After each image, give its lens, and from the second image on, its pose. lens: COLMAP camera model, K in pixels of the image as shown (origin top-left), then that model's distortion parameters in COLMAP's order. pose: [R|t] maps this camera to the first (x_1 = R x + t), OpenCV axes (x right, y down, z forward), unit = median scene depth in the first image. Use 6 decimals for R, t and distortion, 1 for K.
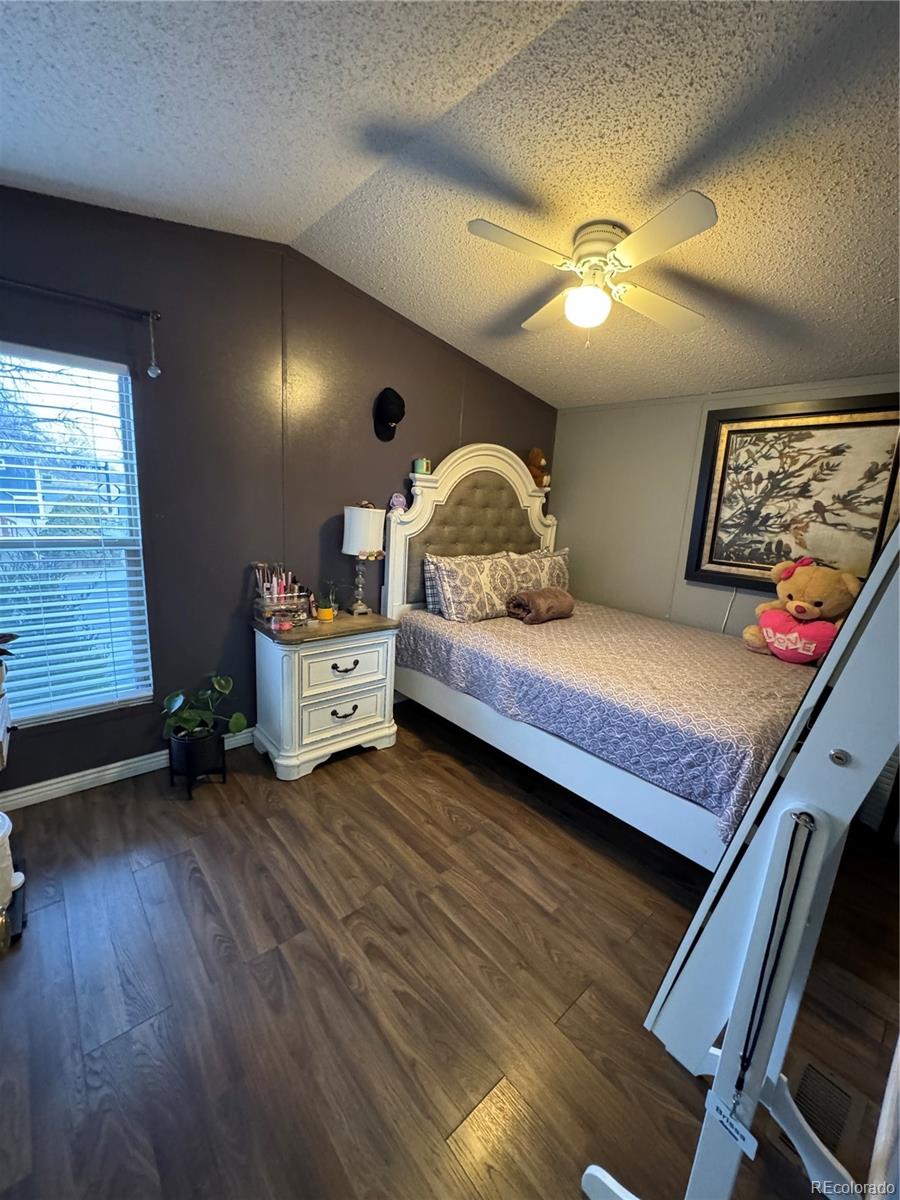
lens RADIAL K [[478.8, 0, 451.2], [0, 478.8, 597.9], [0, 0, 1]] dist [-0.000476, -0.000022]
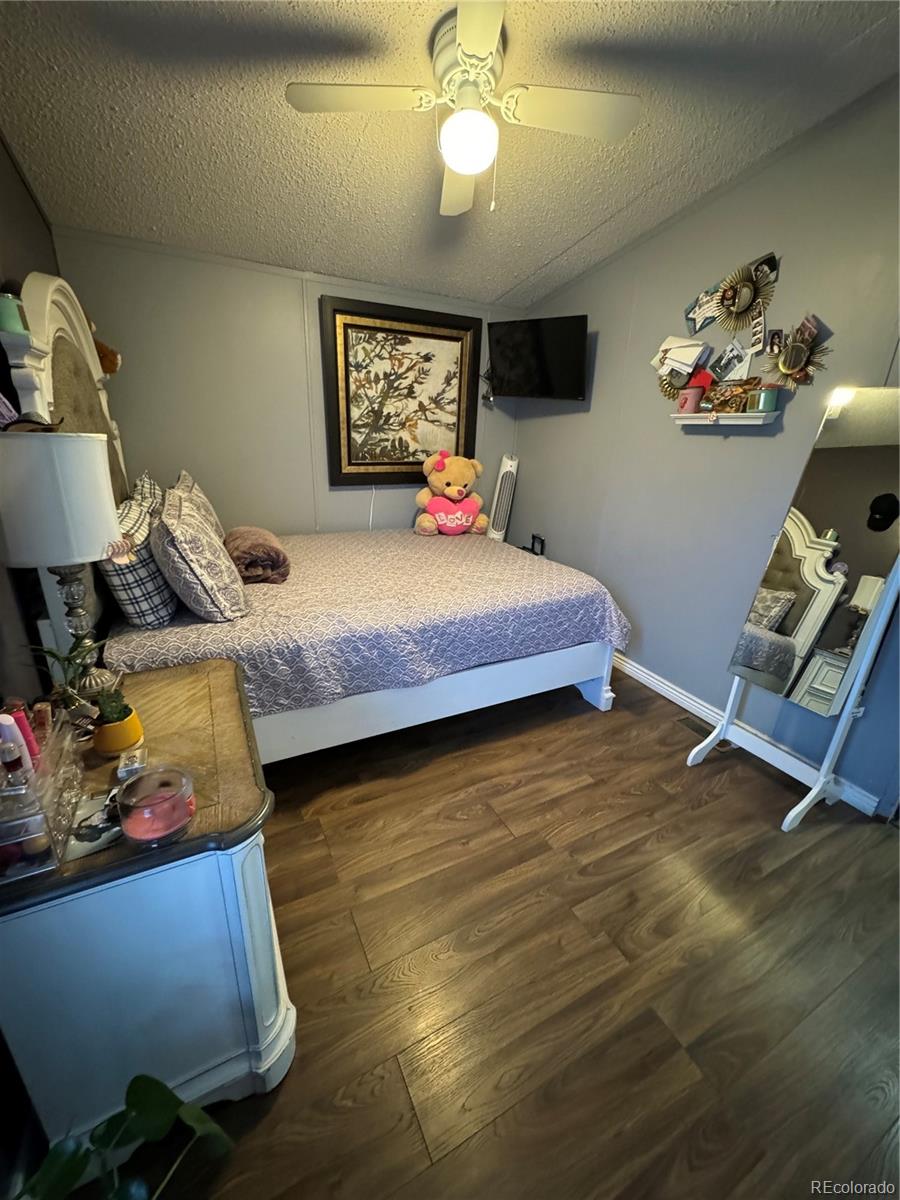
lens RADIAL K [[478.8, 0, 451.2], [0, 478.8, 597.9], [0, 0, 1]] dist [-0.000476, -0.000022]
pose [[0.243555, -0.376099, 0.893997, -0.466275], [0.171273, 0.923946, 0.342038, -0.138154], [-0.954645, 0.069812, 0.289447, 0.586054]]
